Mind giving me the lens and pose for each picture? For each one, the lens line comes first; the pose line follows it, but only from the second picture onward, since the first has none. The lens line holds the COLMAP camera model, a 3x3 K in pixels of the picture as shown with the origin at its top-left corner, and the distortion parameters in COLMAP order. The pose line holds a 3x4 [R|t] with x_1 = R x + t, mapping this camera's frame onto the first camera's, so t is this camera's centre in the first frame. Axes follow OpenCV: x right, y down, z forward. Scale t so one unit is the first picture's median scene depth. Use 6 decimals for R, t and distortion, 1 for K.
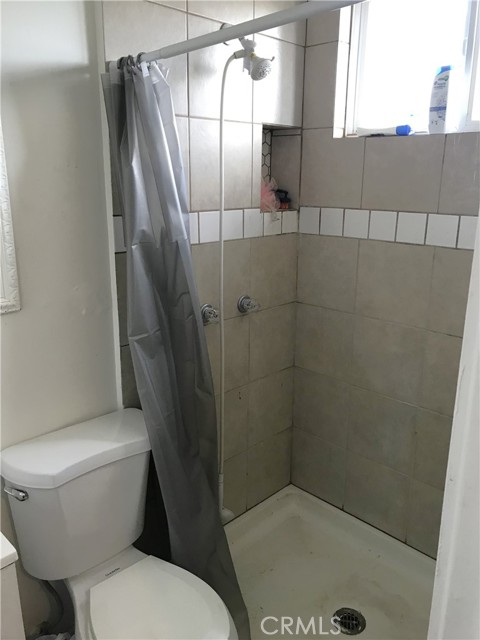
lens RADIAL K [[526.0, 0, 240.0], [0, 526.0, 320.0], [0, 0, 1]] dist [0.062240, -0.087503]
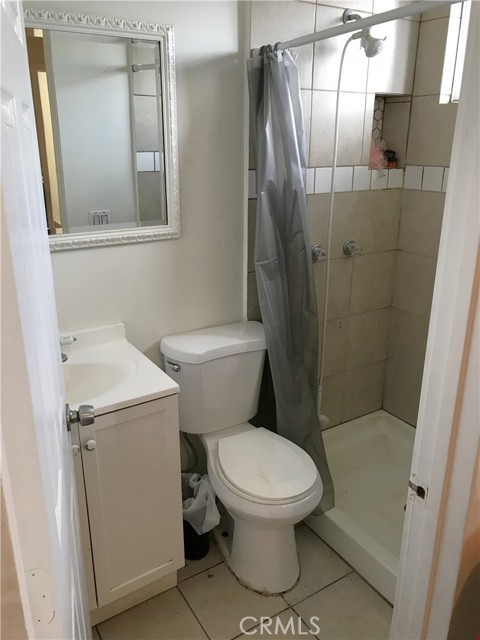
lens RADIAL K [[526.0, 0, 240.0], [0, 526.0, 320.0], [0, 0, 1]] dist [0.062240, -0.087503]
pose [[0.973977, 0.067091, -0.216491, 0.043543], [-0.054848, 0.996563, 0.062080, 0.085029], [0.219912, -0.048591, 0.974309, -0.270291]]
